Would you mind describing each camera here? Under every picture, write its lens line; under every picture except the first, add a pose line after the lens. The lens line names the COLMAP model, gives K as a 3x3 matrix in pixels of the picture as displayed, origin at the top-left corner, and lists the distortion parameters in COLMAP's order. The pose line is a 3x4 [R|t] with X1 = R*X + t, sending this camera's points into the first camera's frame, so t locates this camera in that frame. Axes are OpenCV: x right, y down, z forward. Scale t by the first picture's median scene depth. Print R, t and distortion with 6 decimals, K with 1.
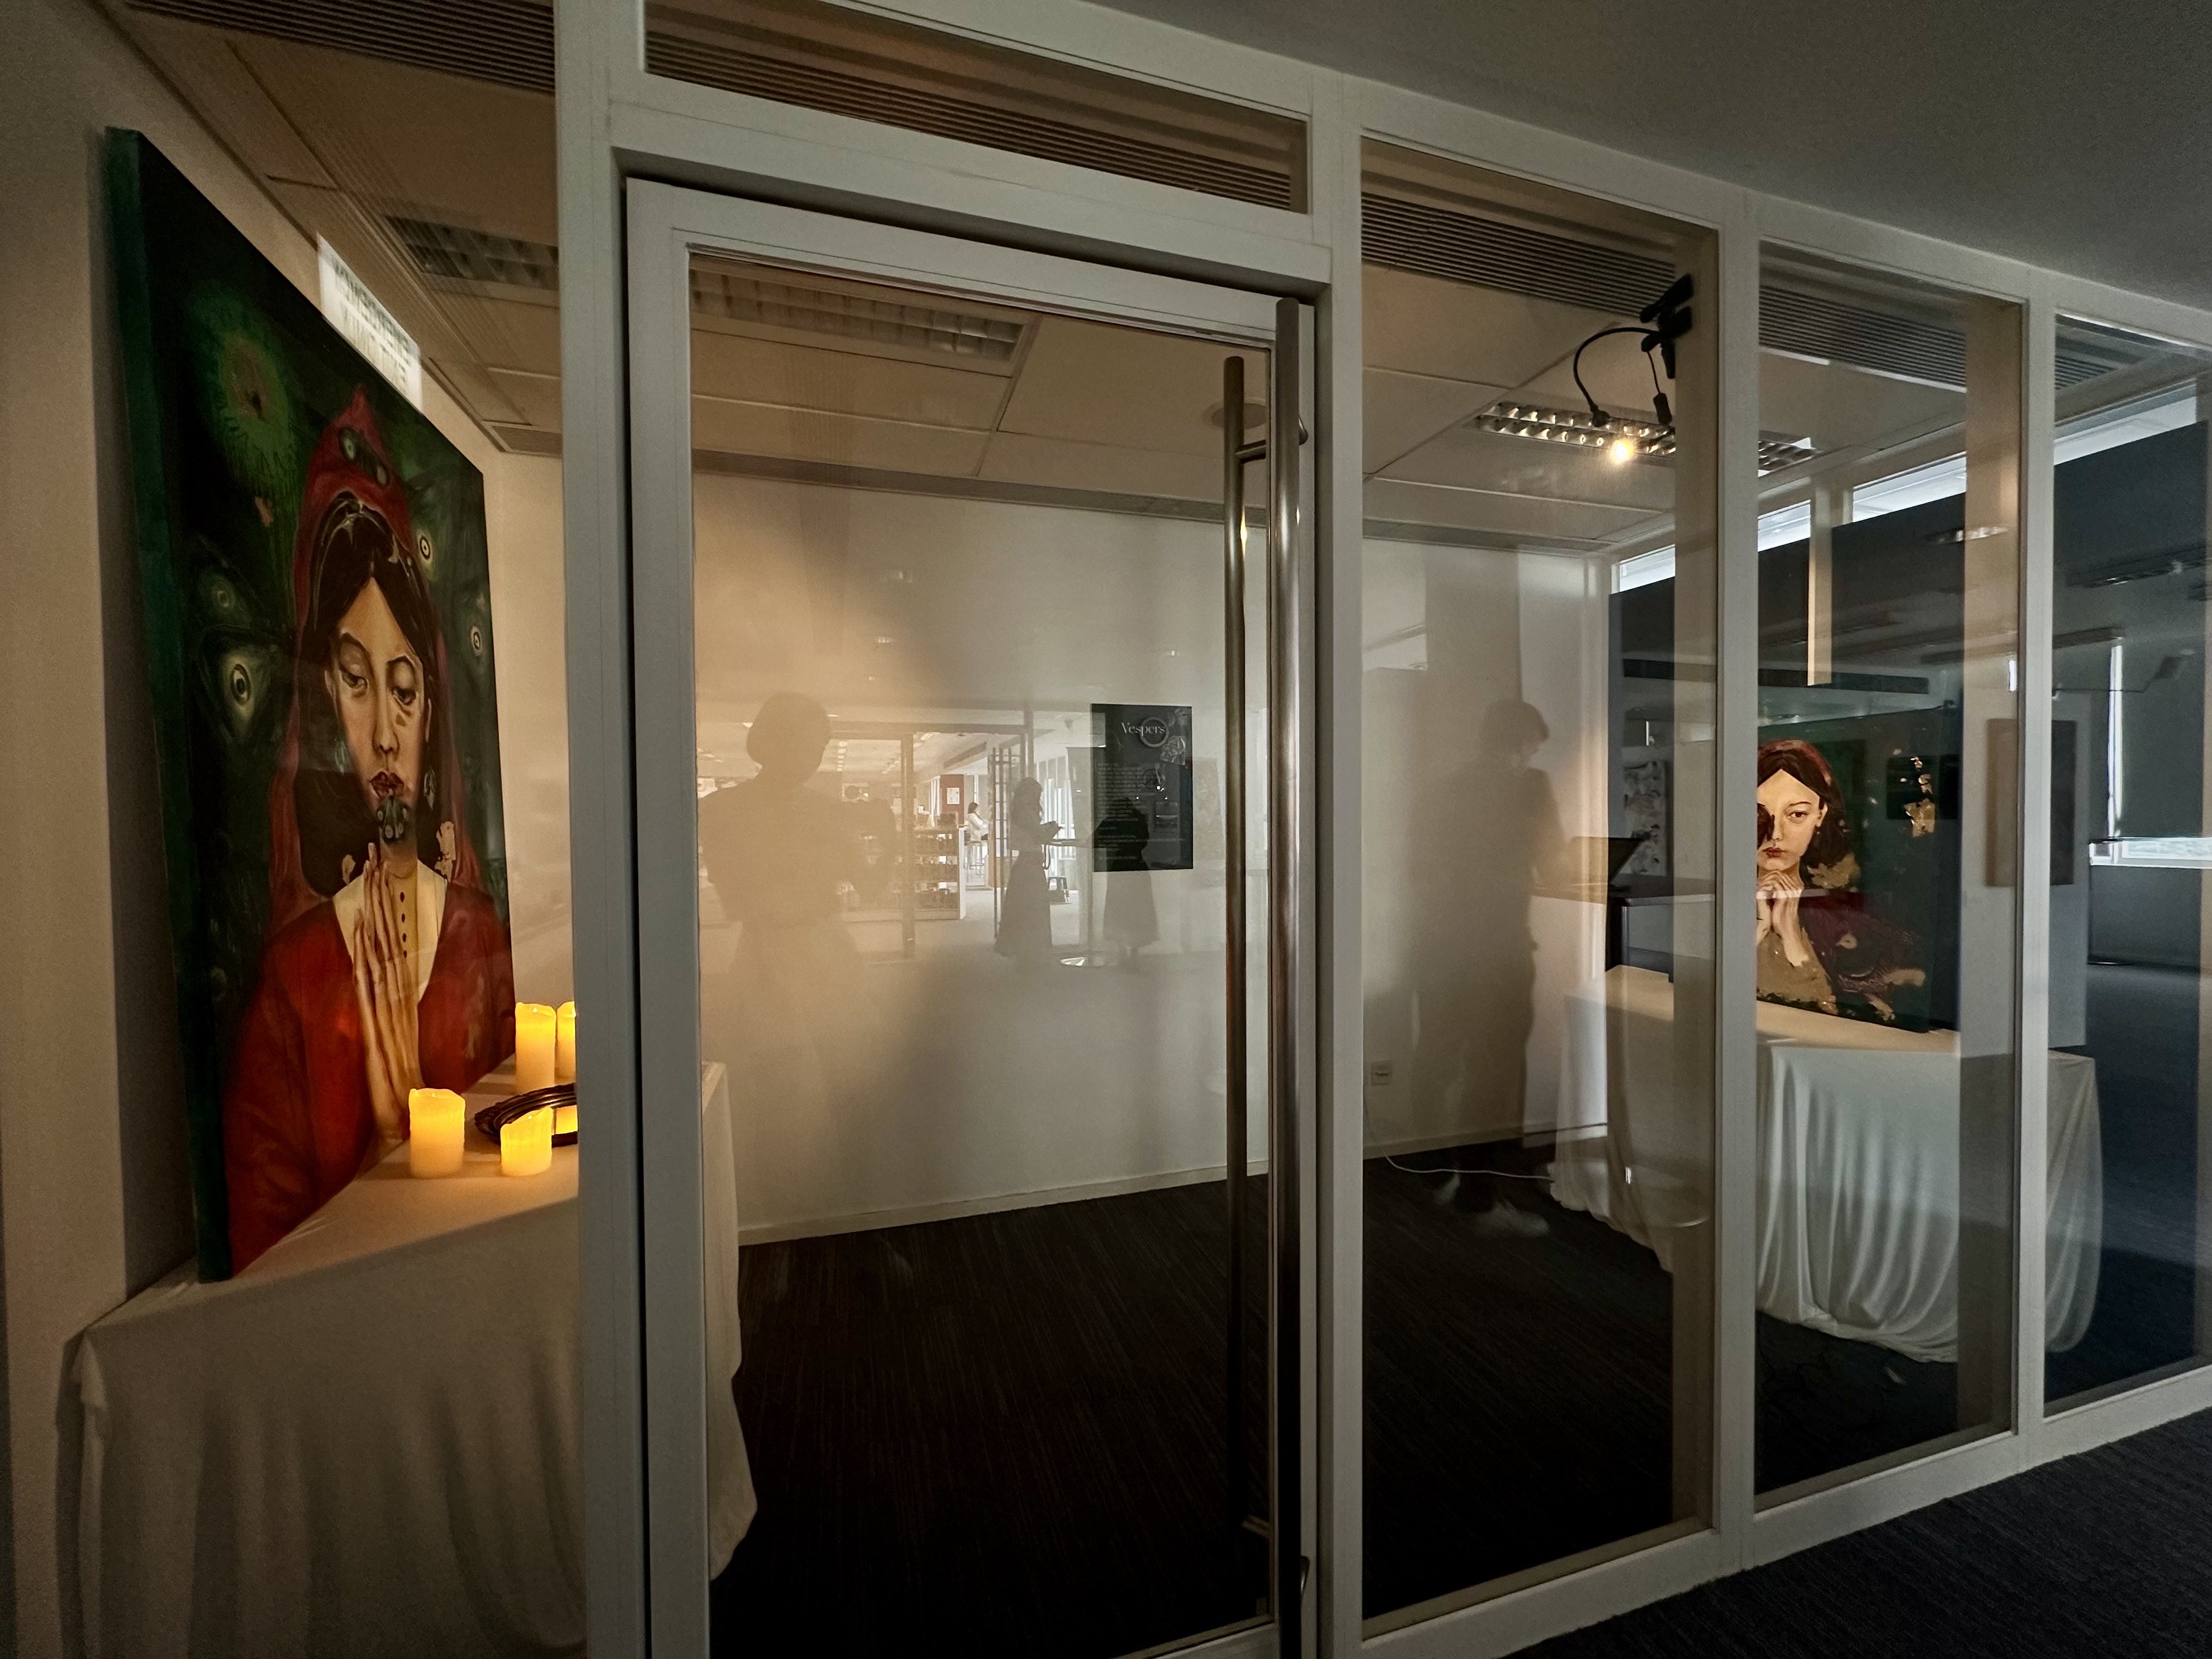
lens RADIAL K [[865.6, 0, 1116.4], [0, 865.6, 829.2], [0, 0, 1]] dist [-0.000432, 0.000060]
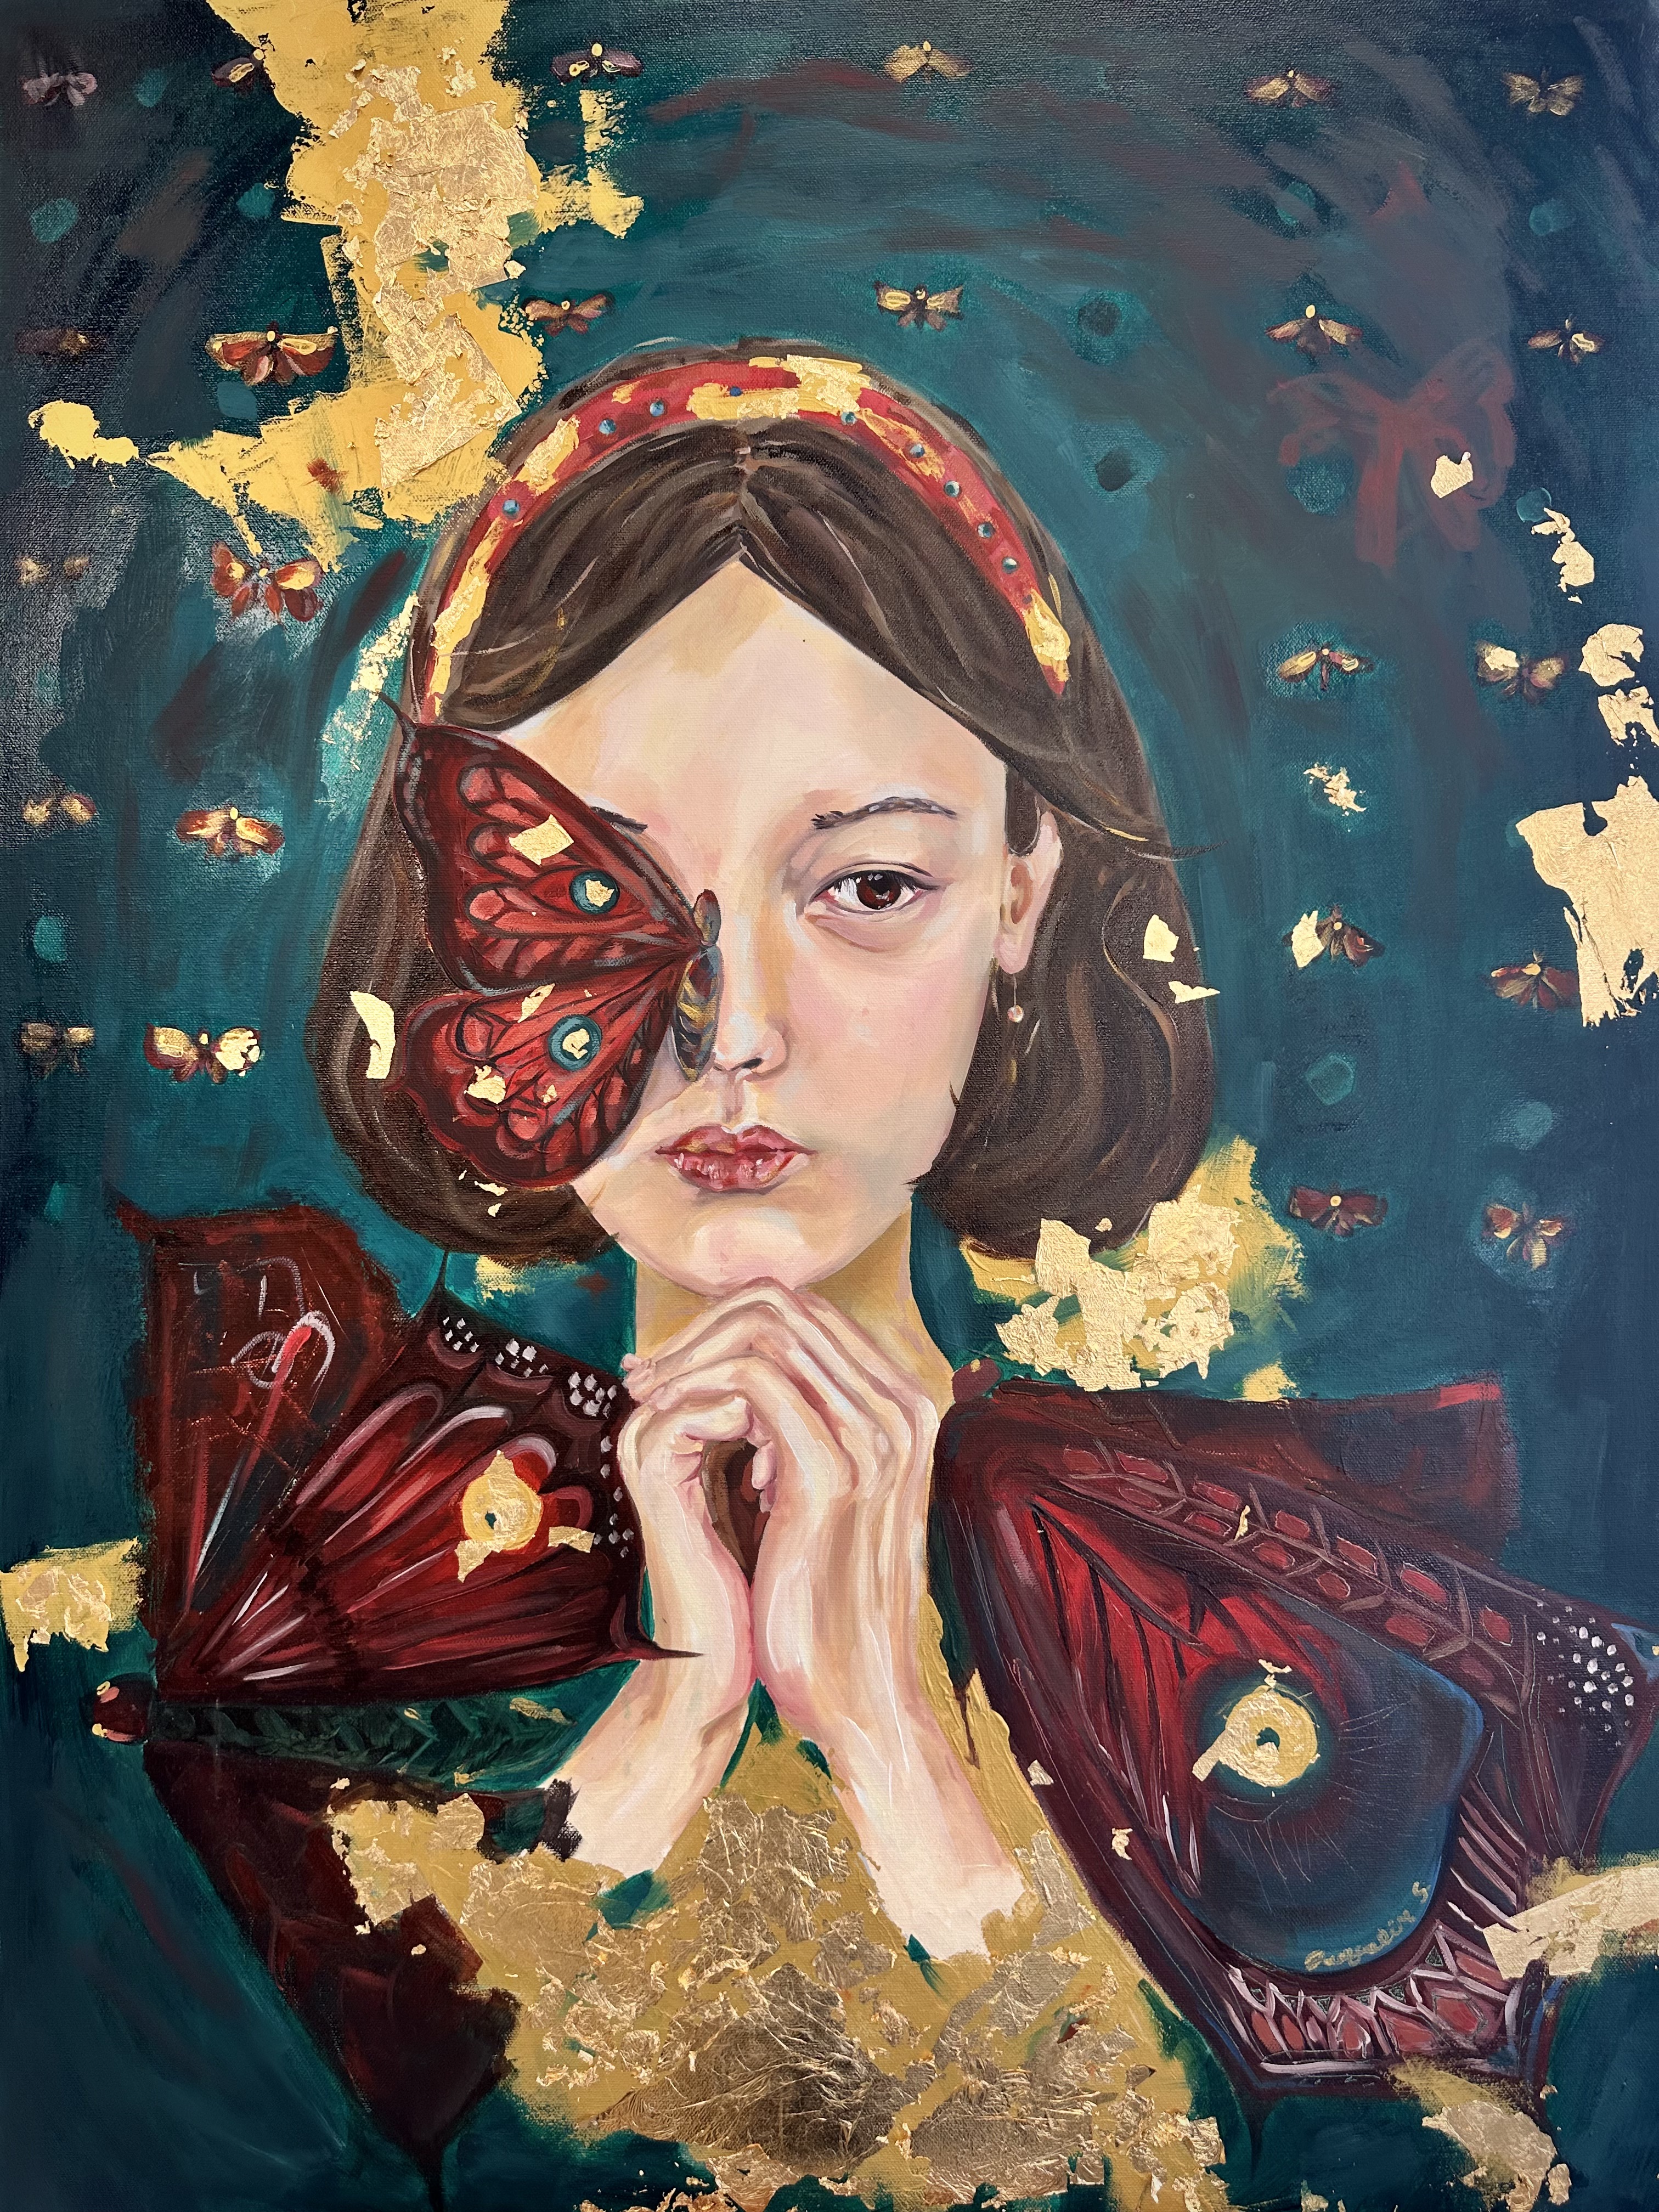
lens RADIAL K [[1545.8, 0, 829.8], [0, 1545.8, 1104.7], [0, 0, 1]] dist [0.037366, -0.000523]
pose [[0.300608, -0.065299, 0.951510, 0.547190], [0.023276, 0.997859, 0.061126, 0.003108], [-0.953464, 0.003773, 0.301484, 0.942818]]
